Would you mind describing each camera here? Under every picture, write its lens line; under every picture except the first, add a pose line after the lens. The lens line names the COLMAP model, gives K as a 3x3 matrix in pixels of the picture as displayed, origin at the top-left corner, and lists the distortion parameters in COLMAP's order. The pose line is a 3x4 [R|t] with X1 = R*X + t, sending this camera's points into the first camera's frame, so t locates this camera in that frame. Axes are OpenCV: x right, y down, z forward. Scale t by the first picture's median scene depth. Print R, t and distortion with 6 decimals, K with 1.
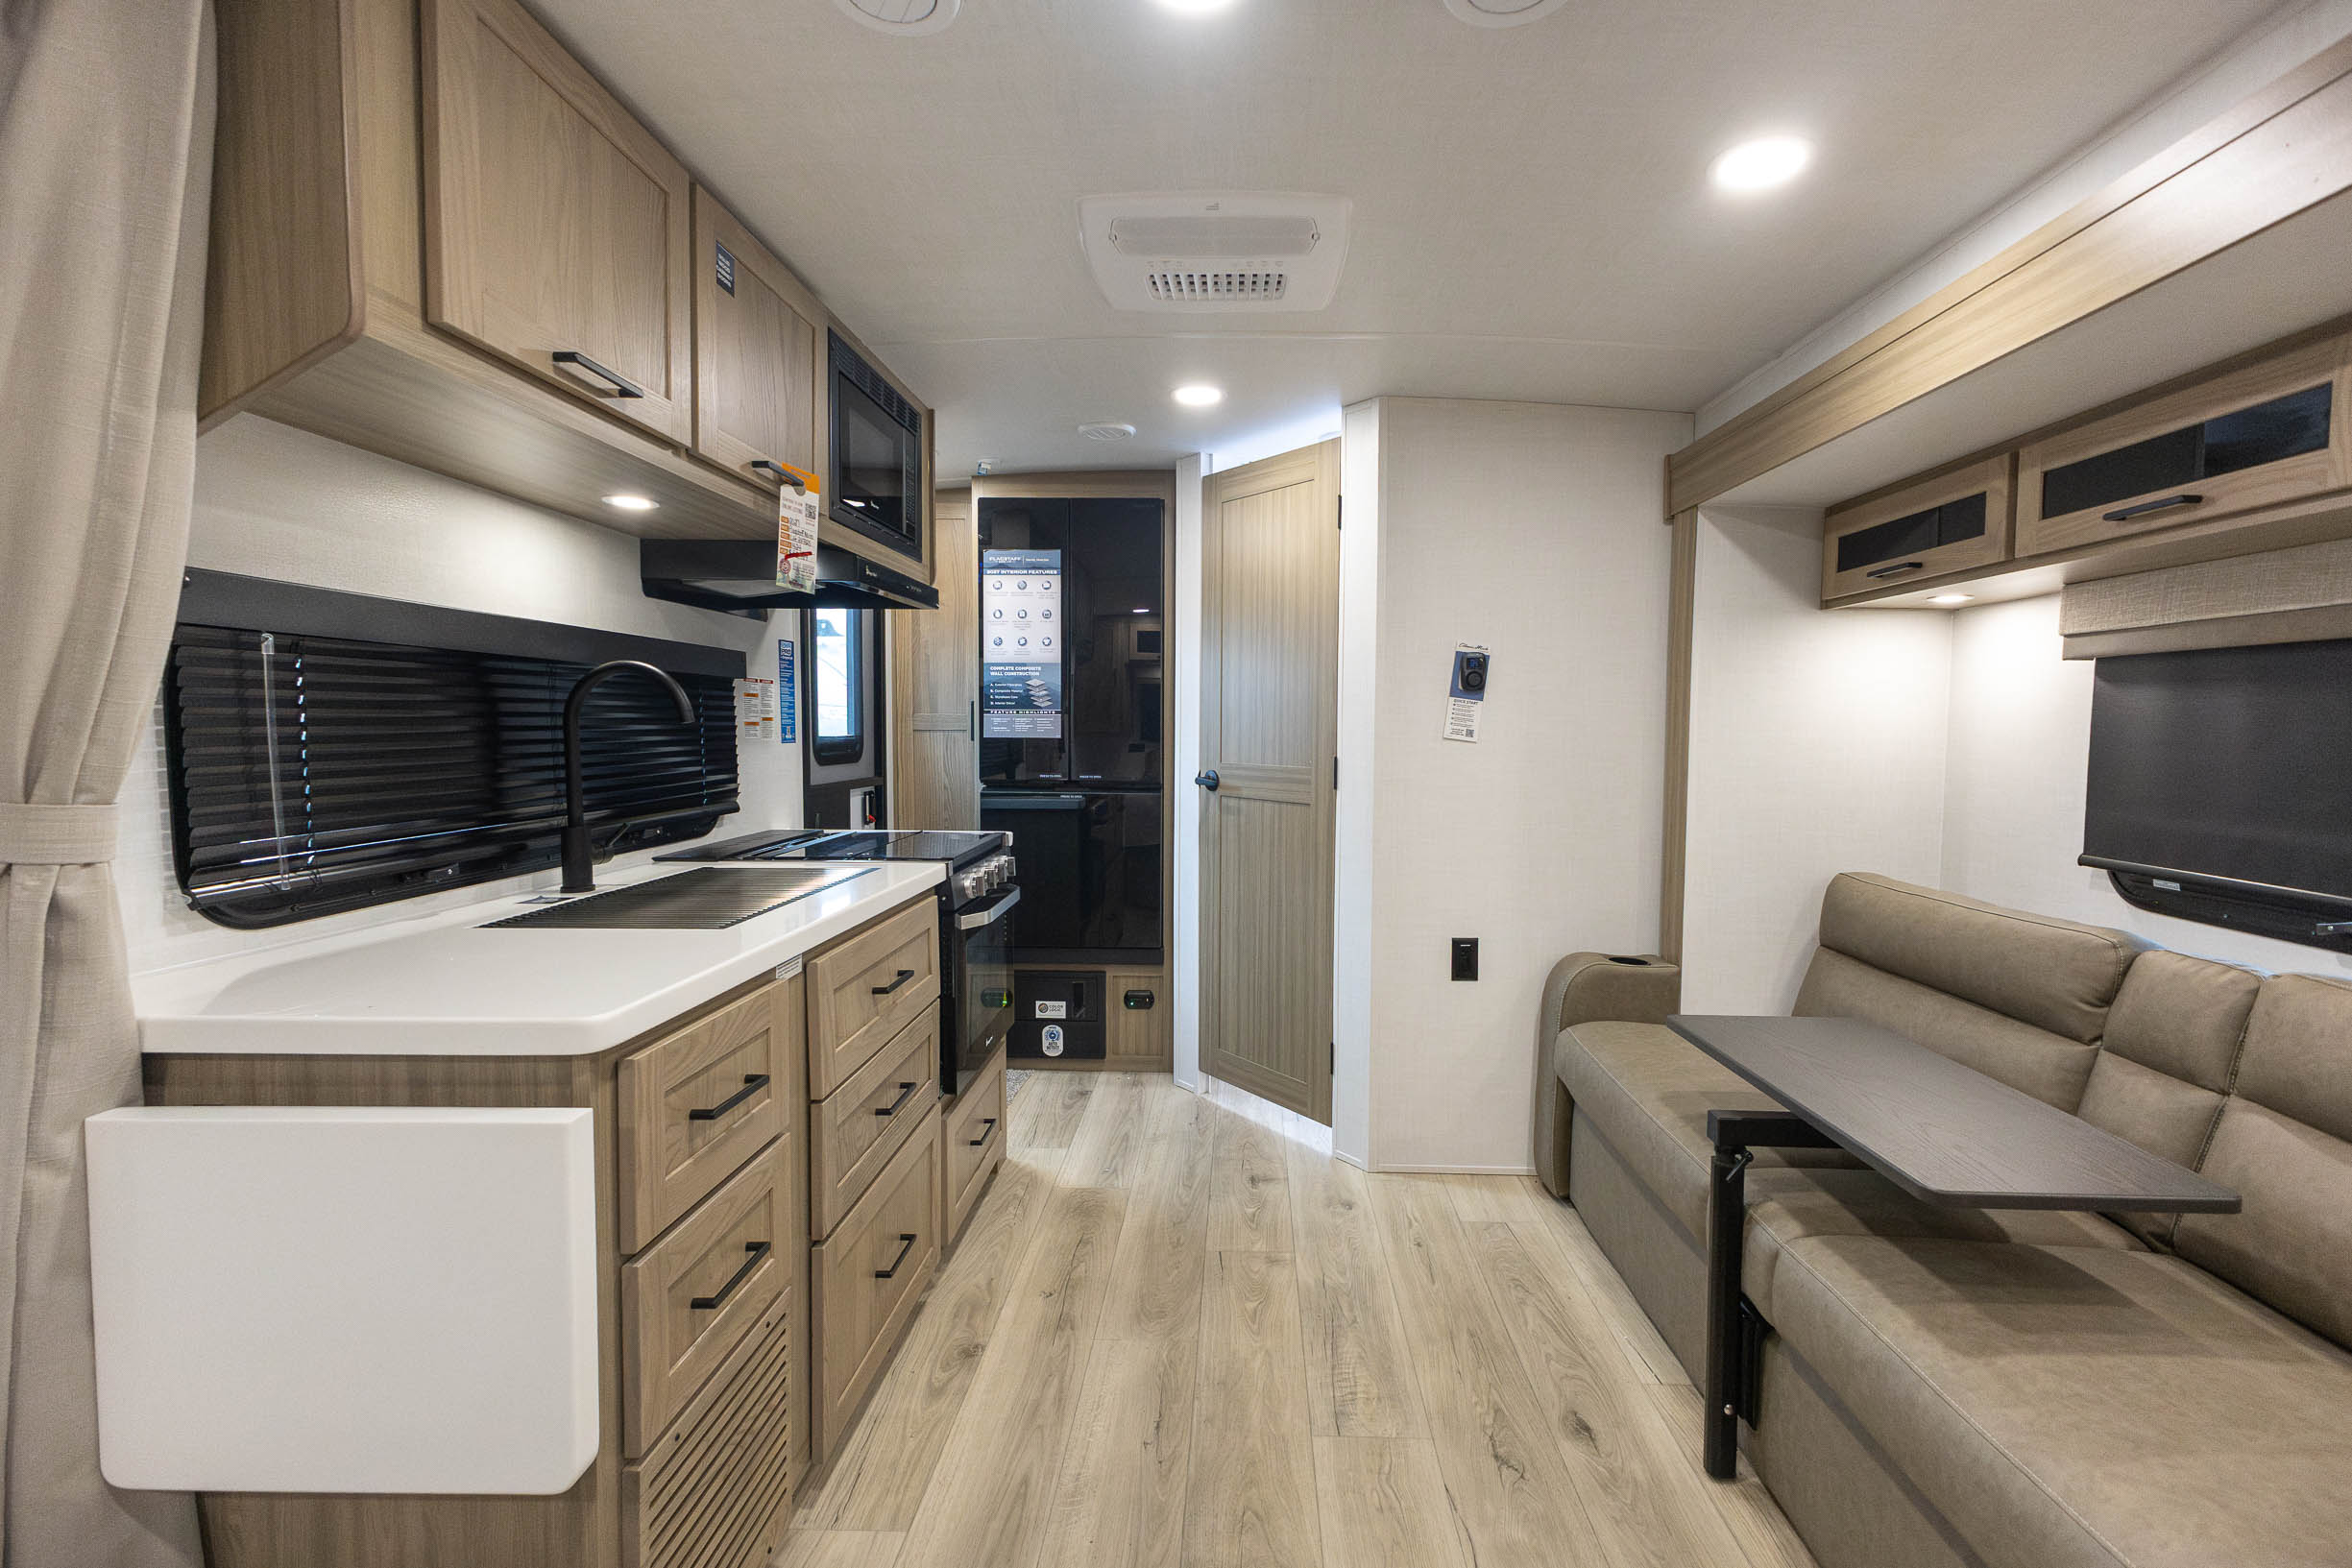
lens RADIAL K [[1015.4, 0, 1192.0], [0, 1015.4, 782.0], [0, 0, 1]] dist [0.000253, 0.000044]
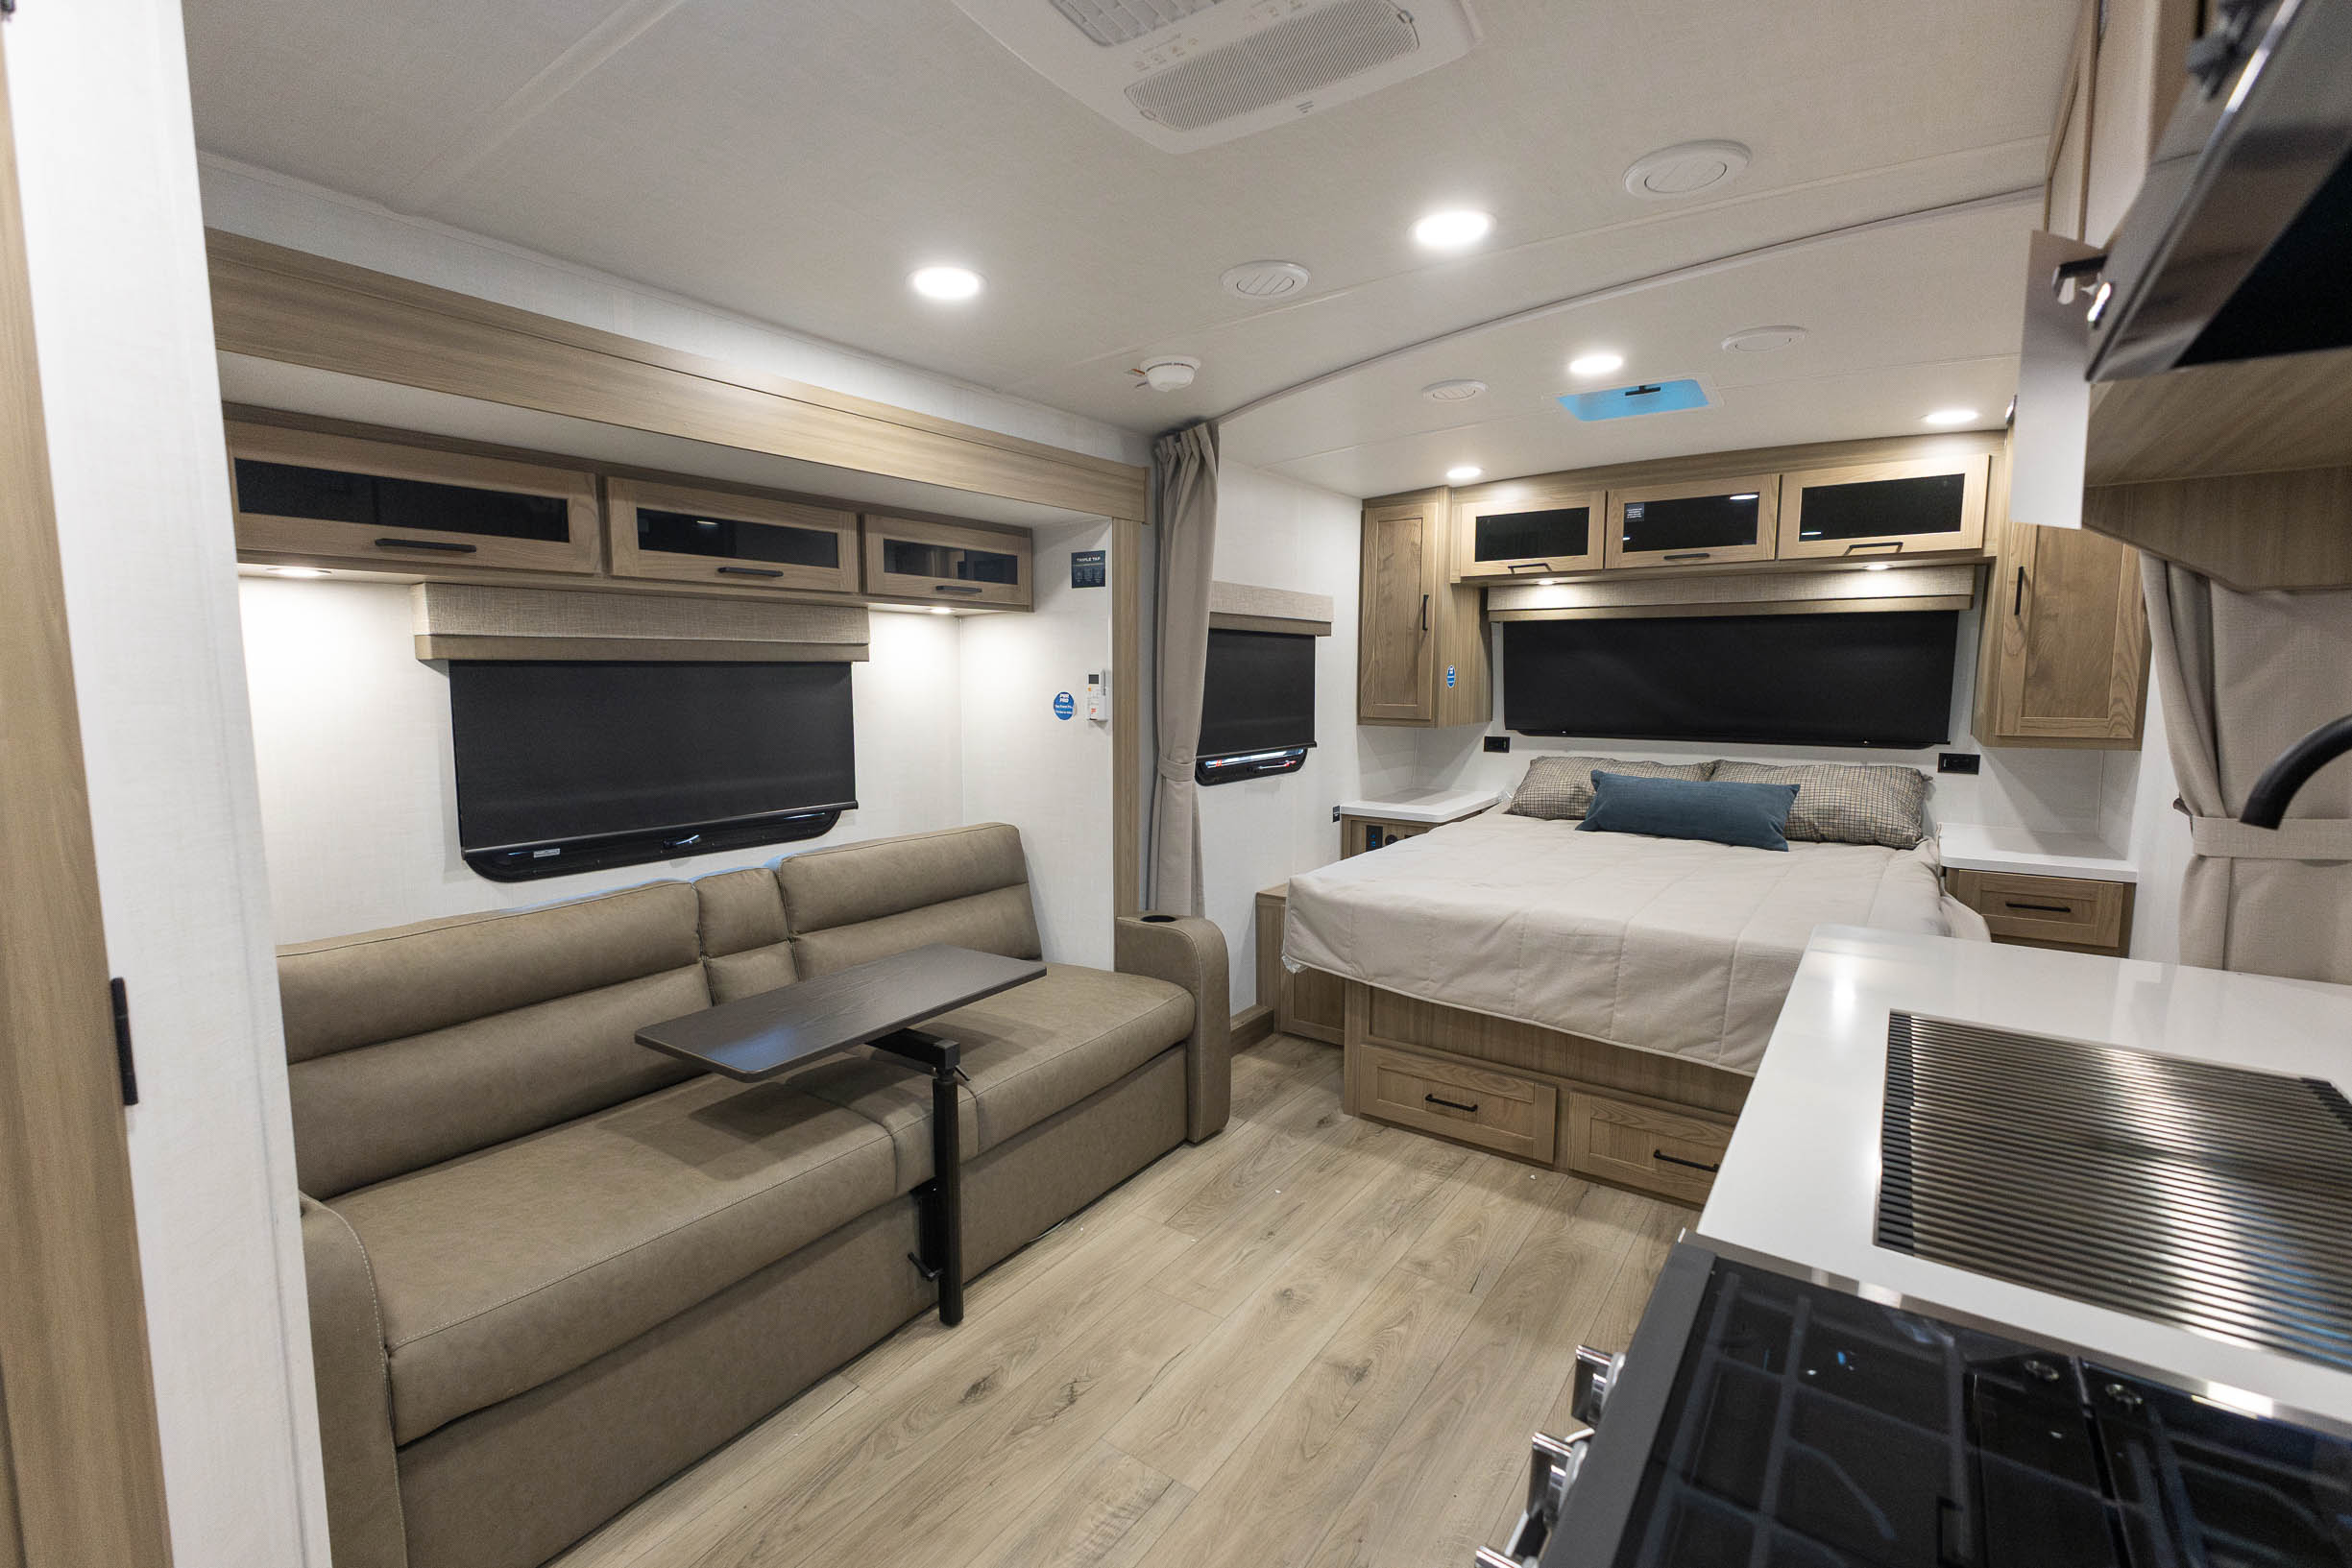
lens RADIAL K [[1015.4, 0, 1186.1], [0, 1015.4, 771.5], [0, 0, 1]] dist [0.000253, 0.000044]
pose [[-0.846518, -0.060689, 0.528889, -0.338820], [0.022787, 0.988440, 0.149893, -0.170447], [-0.531872, 0.138939, -0.835349, 1.721699]]
